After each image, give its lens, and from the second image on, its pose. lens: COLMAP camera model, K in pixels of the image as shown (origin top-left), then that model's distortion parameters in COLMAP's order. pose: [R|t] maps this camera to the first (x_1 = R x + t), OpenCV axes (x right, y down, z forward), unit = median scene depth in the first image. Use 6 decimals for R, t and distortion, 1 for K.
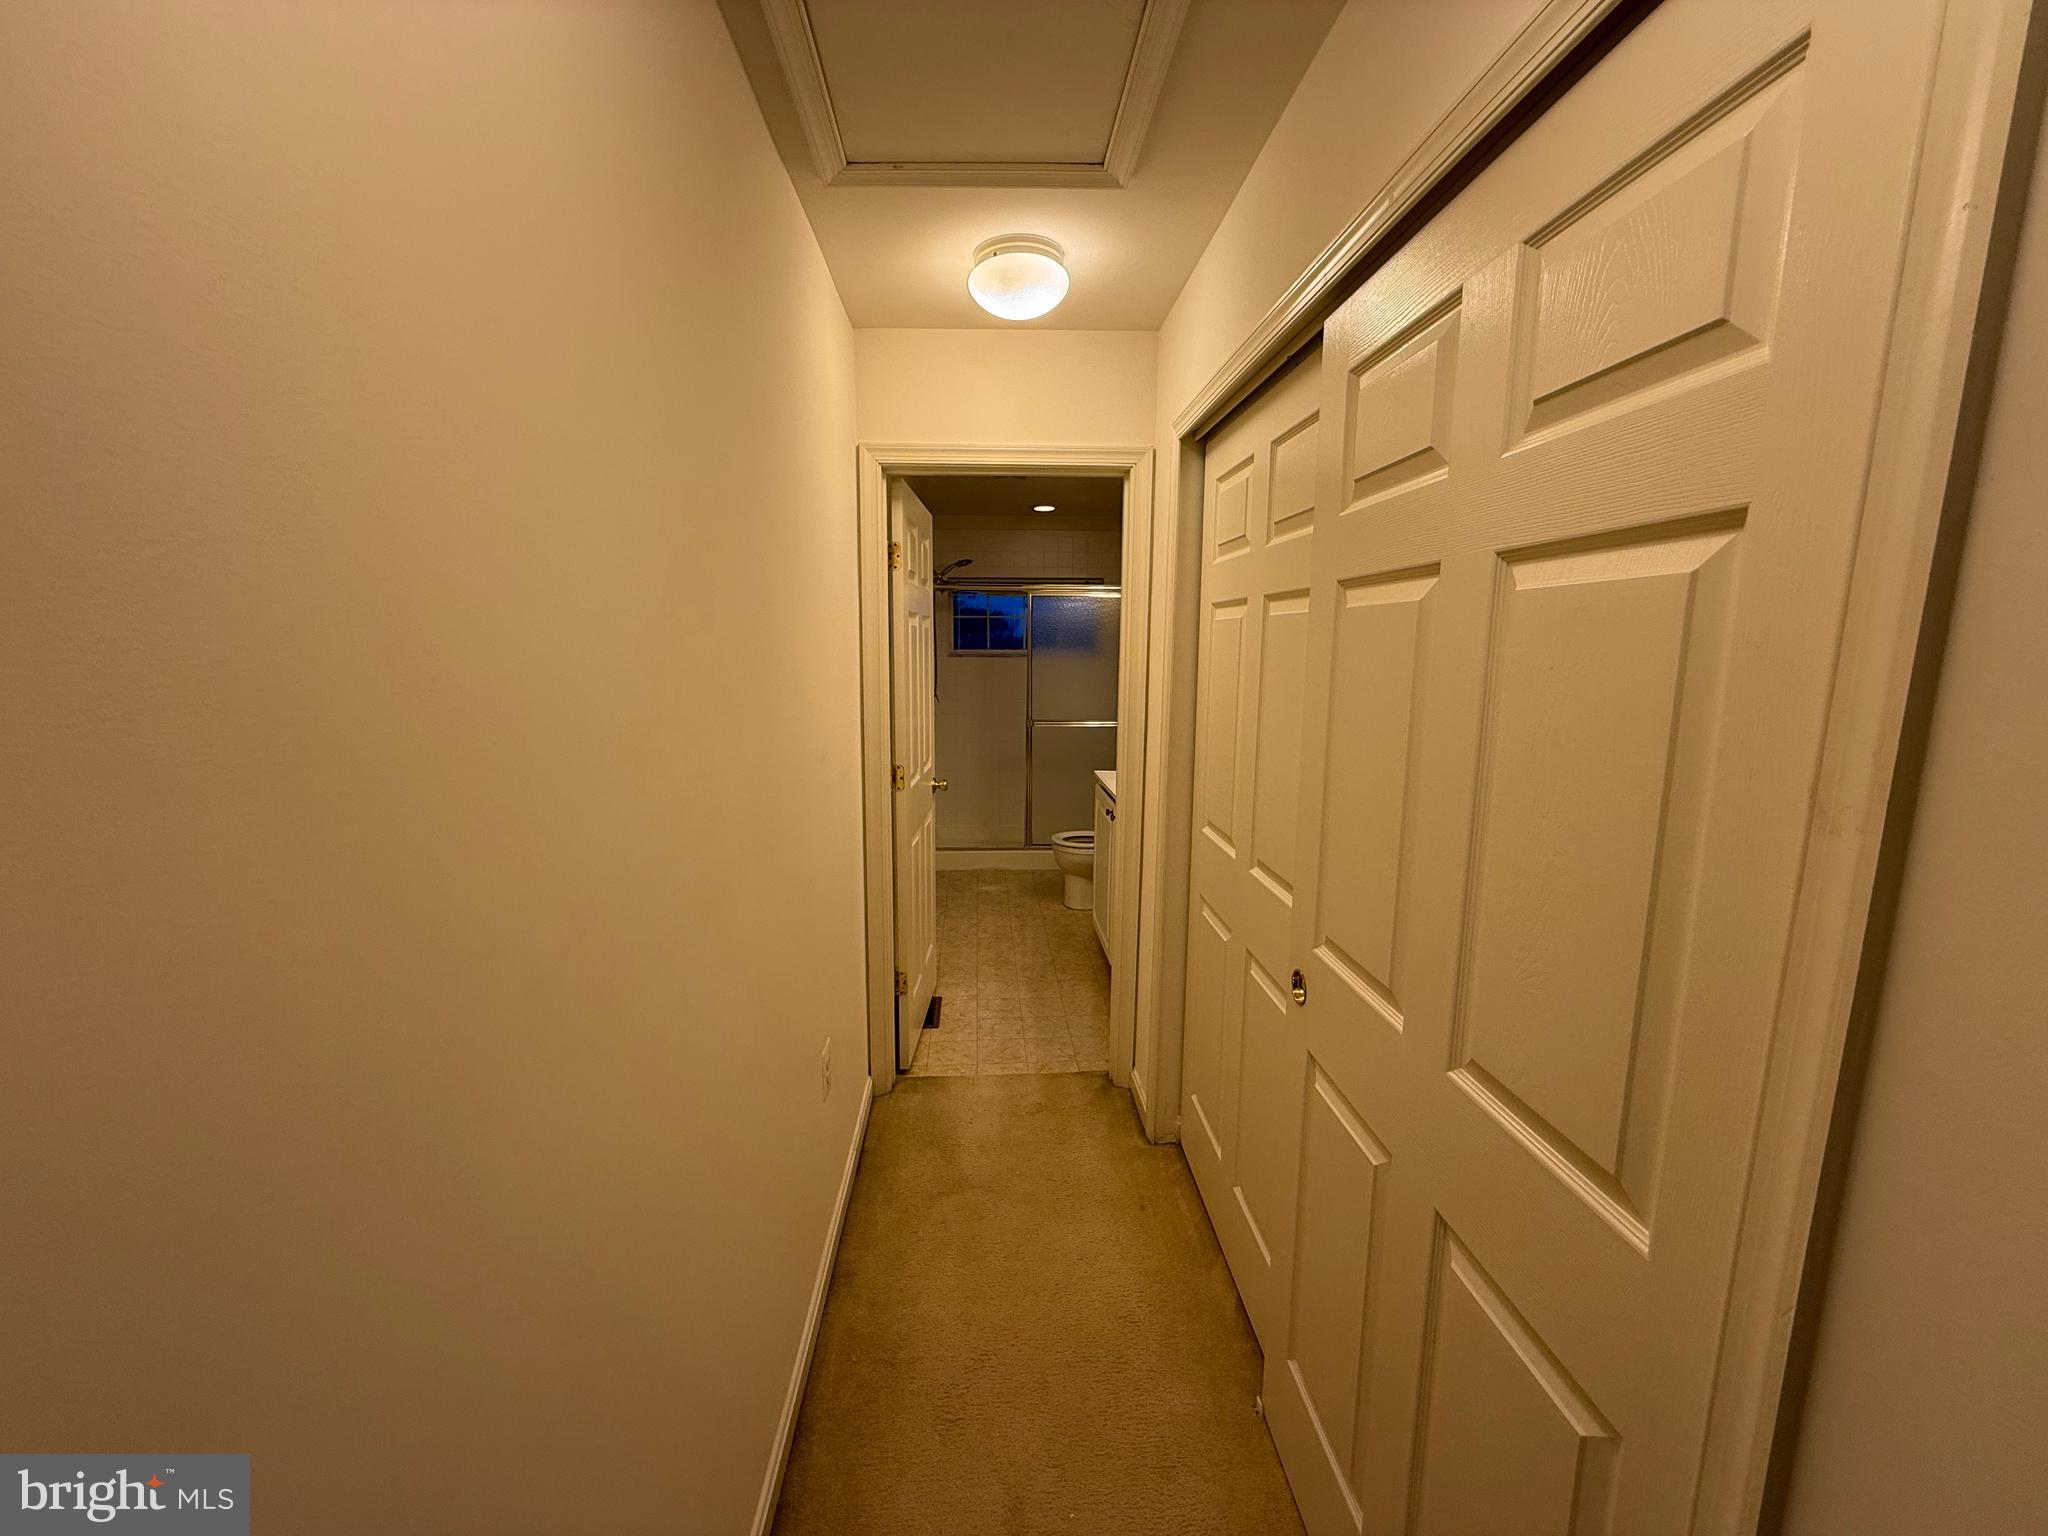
lens RADIAL K [[822.7, 0, 1024.0], [0, 822.7, 768.0], [0, 0, 1]] dist [-0.000221, 0.000016]
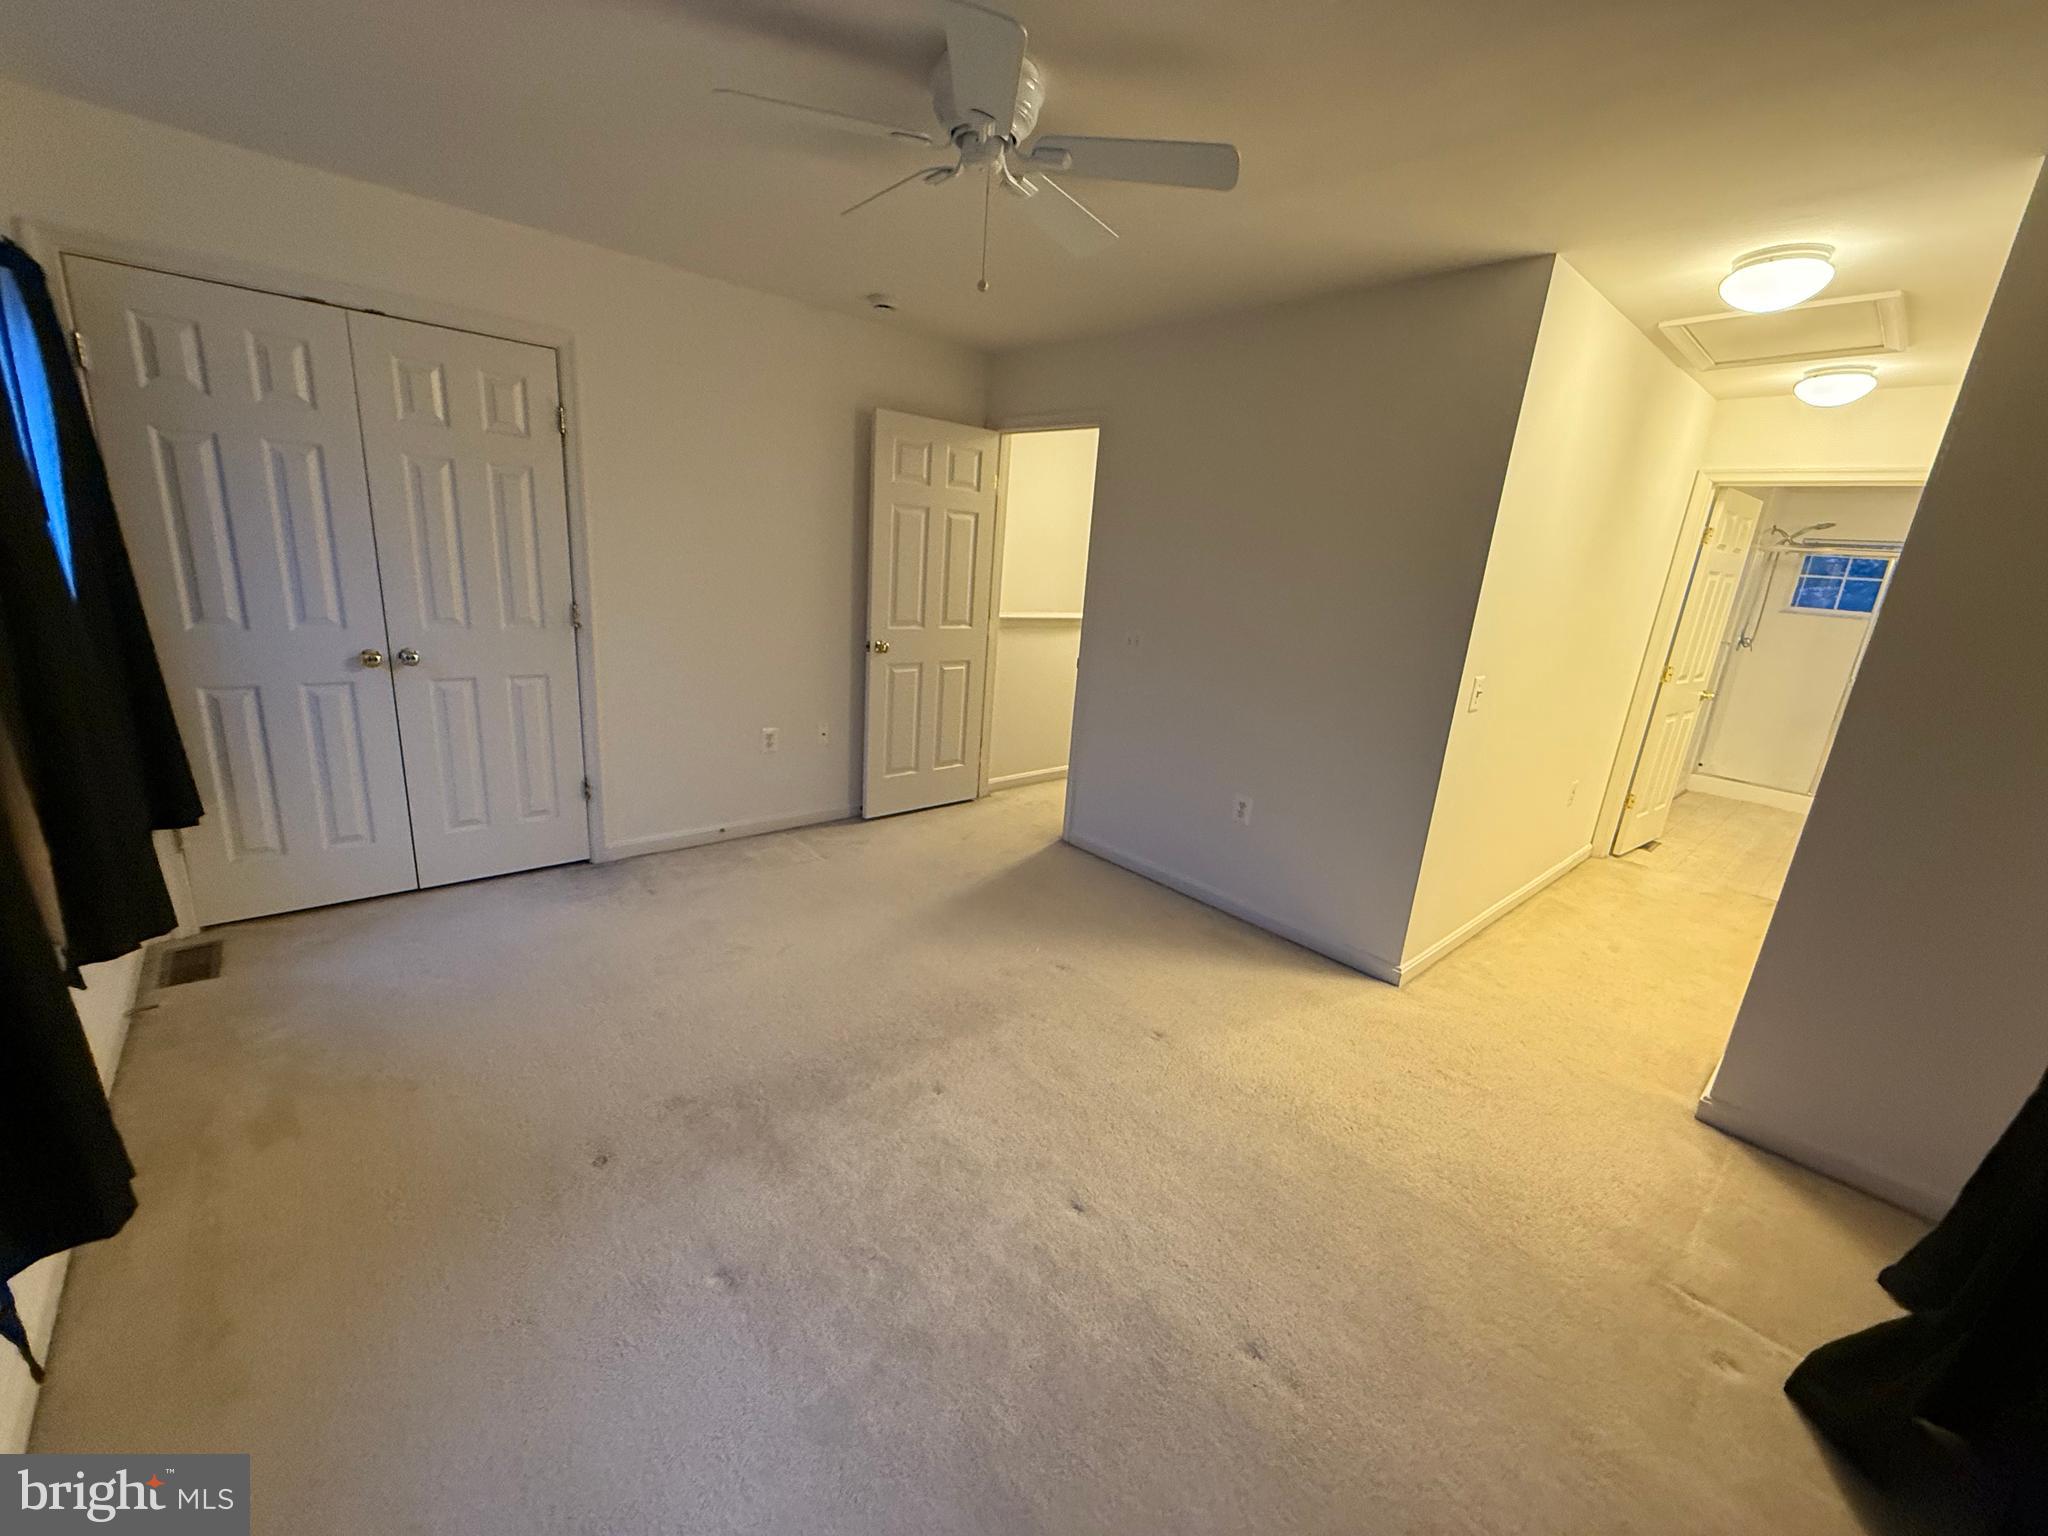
lens RADIAL K [[822.7, 0, 1024.0], [0, 822.7, 768.0], [0, 0, 1]] dist [-0.000221, 0.000016]
pose [[0.631370, 0.247085, -0.735065, 0.129370], [-0.189346, 0.968311, 0.162853, 0.076360], [0.752010, 0.036361, 0.658148, -0.461990]]
